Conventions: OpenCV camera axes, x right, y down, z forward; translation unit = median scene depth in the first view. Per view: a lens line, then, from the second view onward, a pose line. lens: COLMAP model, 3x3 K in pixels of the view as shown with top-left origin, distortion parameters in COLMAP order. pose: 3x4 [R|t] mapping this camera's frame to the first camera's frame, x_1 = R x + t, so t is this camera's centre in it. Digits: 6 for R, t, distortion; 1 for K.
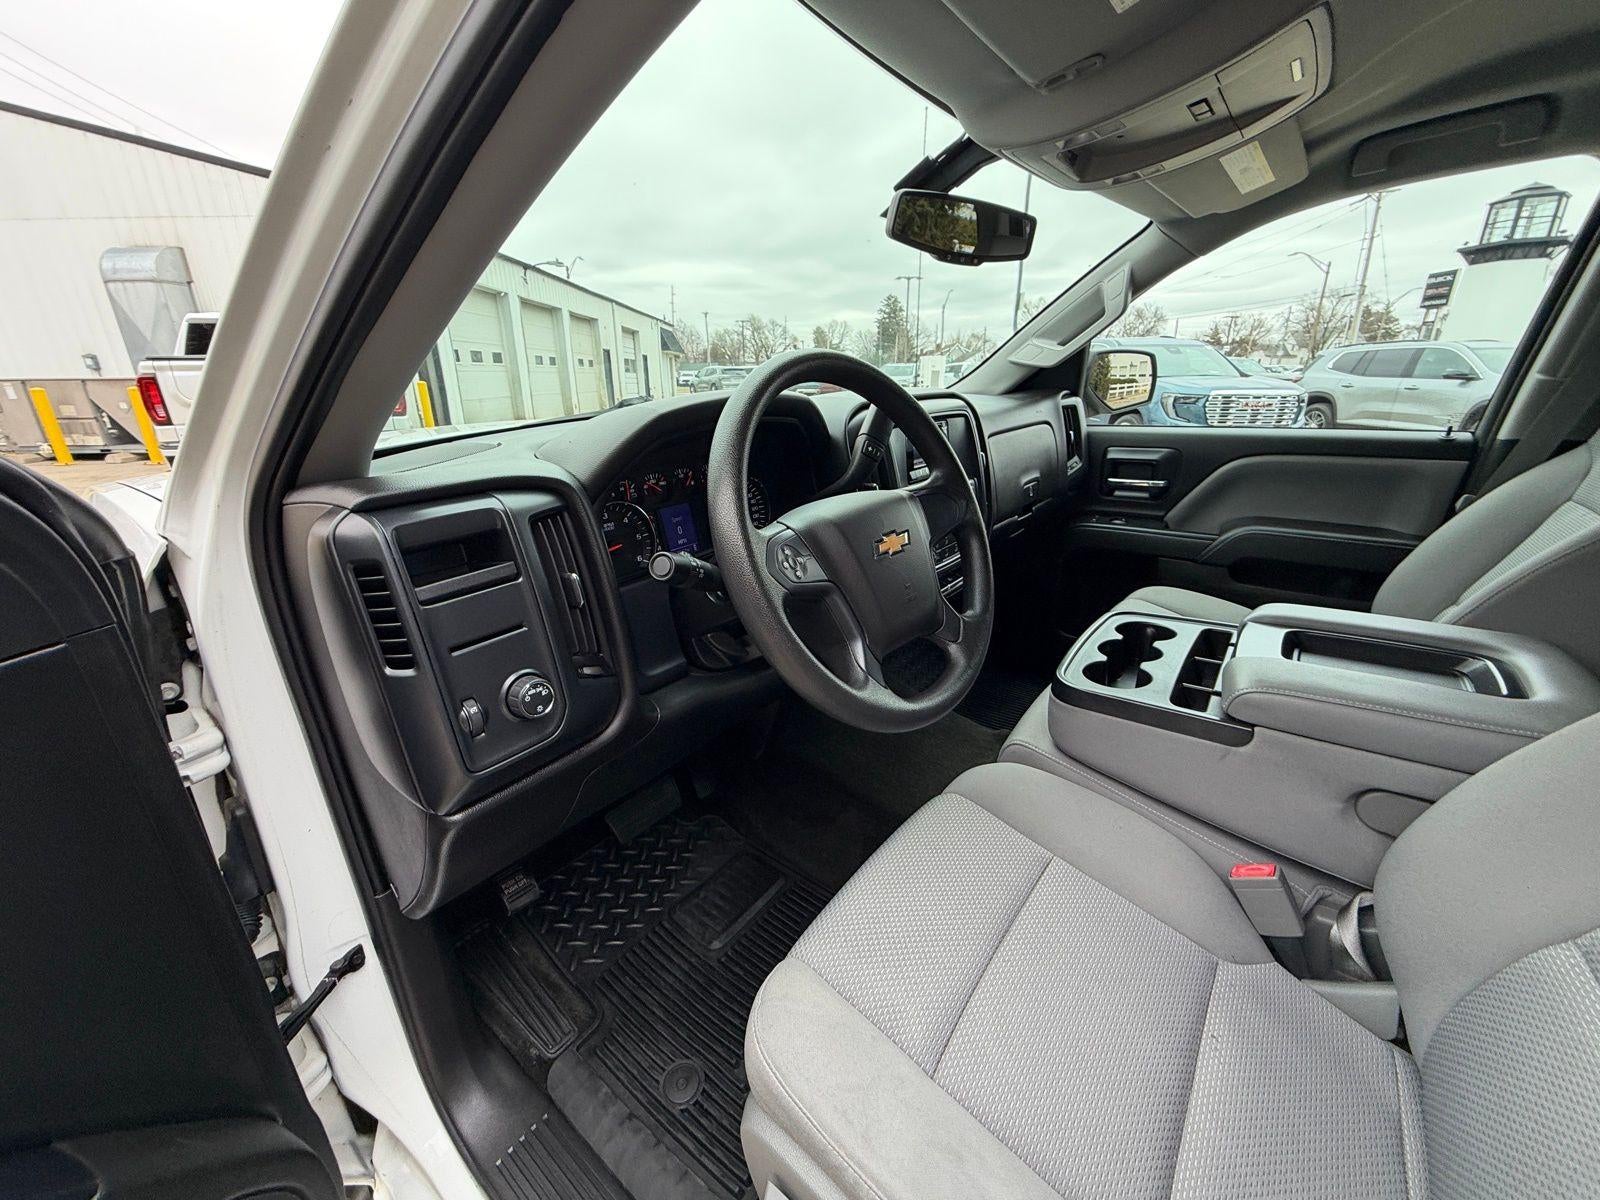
lens RADIAL K [[634.1, 0, 793.0], [0, 634.1, 602.7], [0, 0, 1]] dist [0.001379, -0.000701]
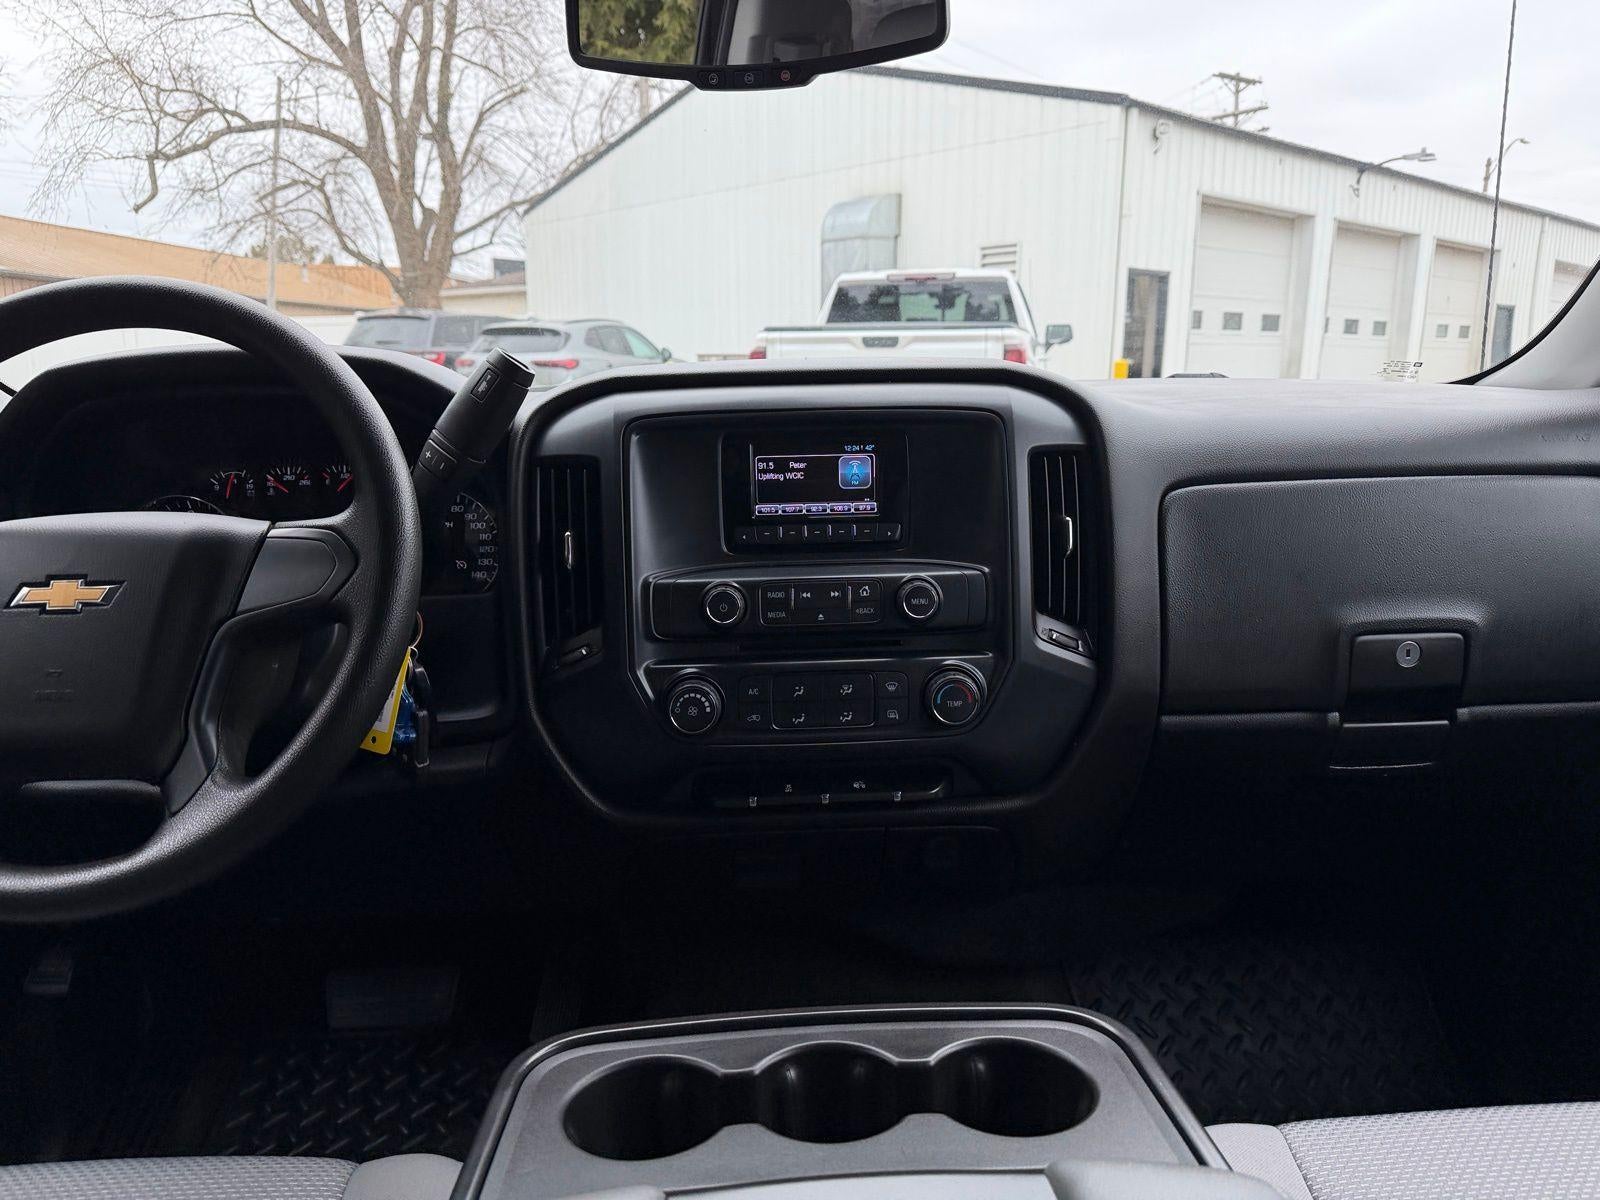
lens RADIAL K [[1134.1, 0, 812.1], [0, 1134.1, 605.2], [0, 0, 1]] dist [0.020758, -0.026723]
pose [[0.667079, 0.168666, -0.725643, 0.393710], [-0.259121, 0.965747, -0.013733, -0.070598], [0.698471, 0.197191, 0.687934, 0.219075]]
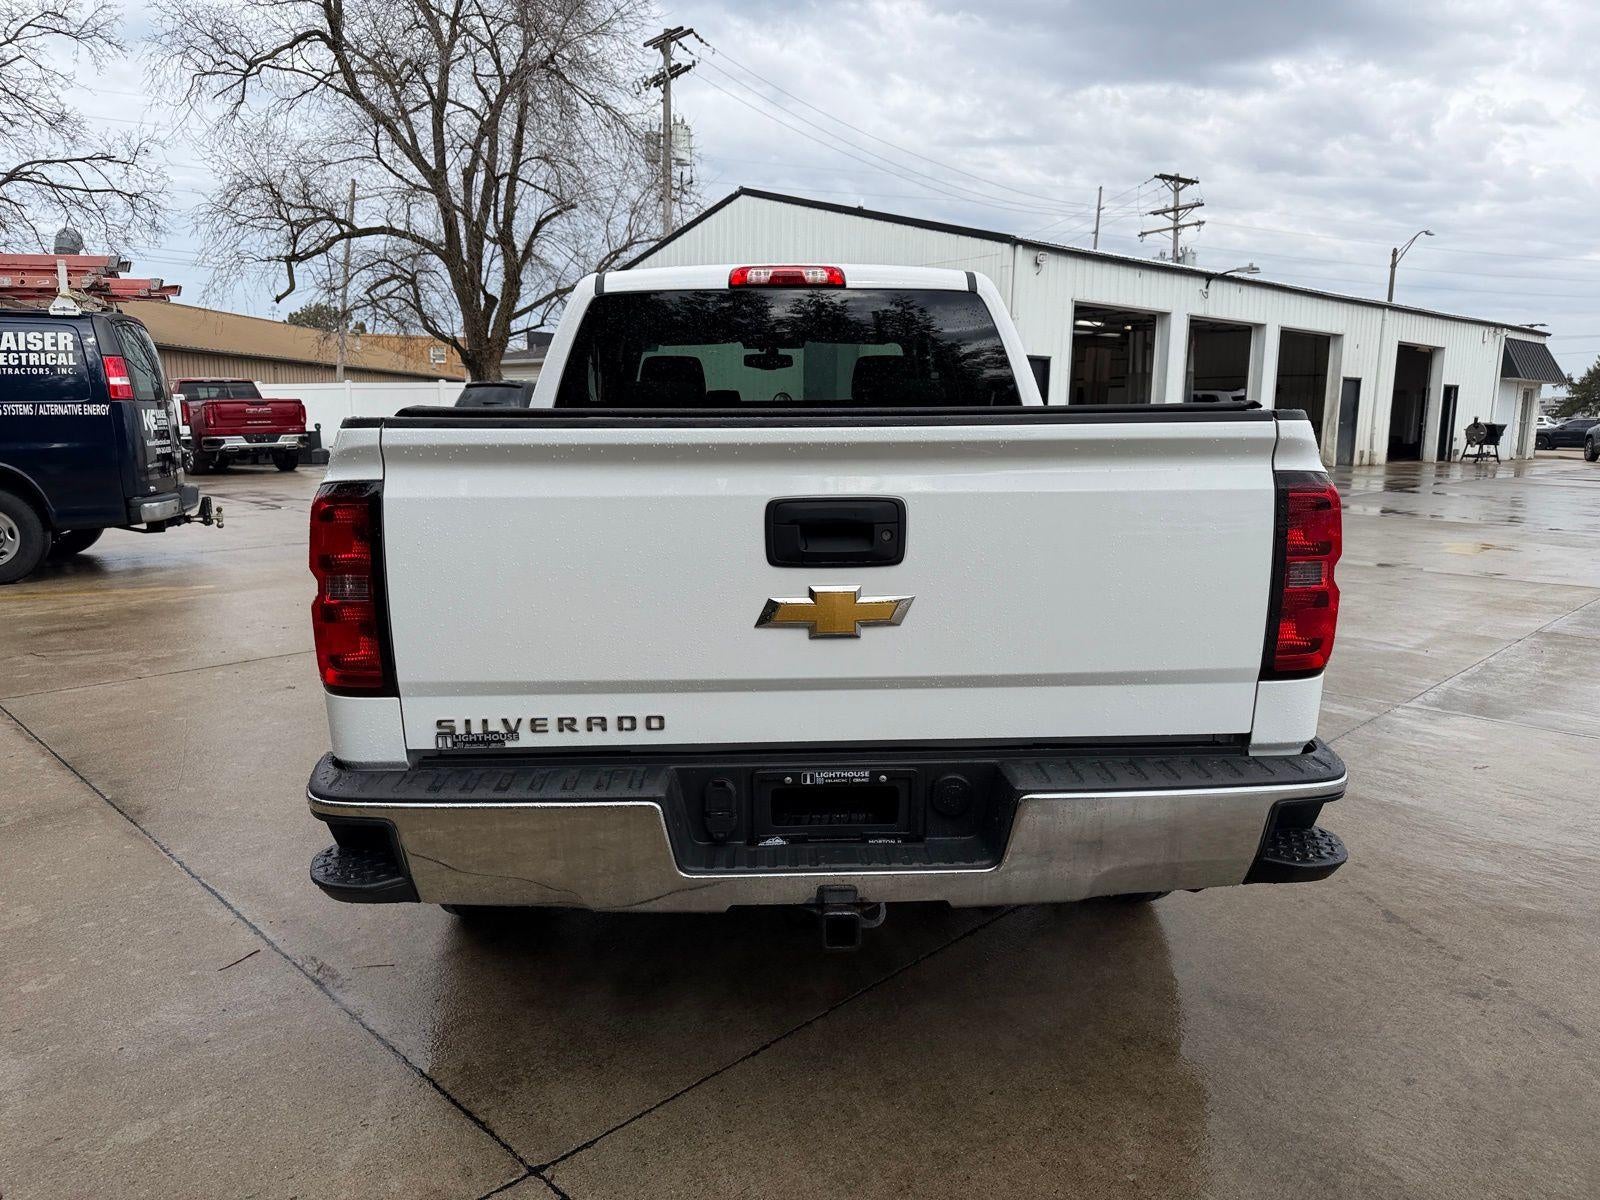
lens RADIAL K [[1134.1, 0, 794.2], [0, 1134.1, 605.9], [0, 0, 1]] dist [0.020758, -0.026723]
pose [[0.654907, 0.136050, -0.743362, 2.257059], [-0.267382, 0.961749, -0.059547, 0.444099], [0.706826, 0.237759, 0.666234, -1.177249]]
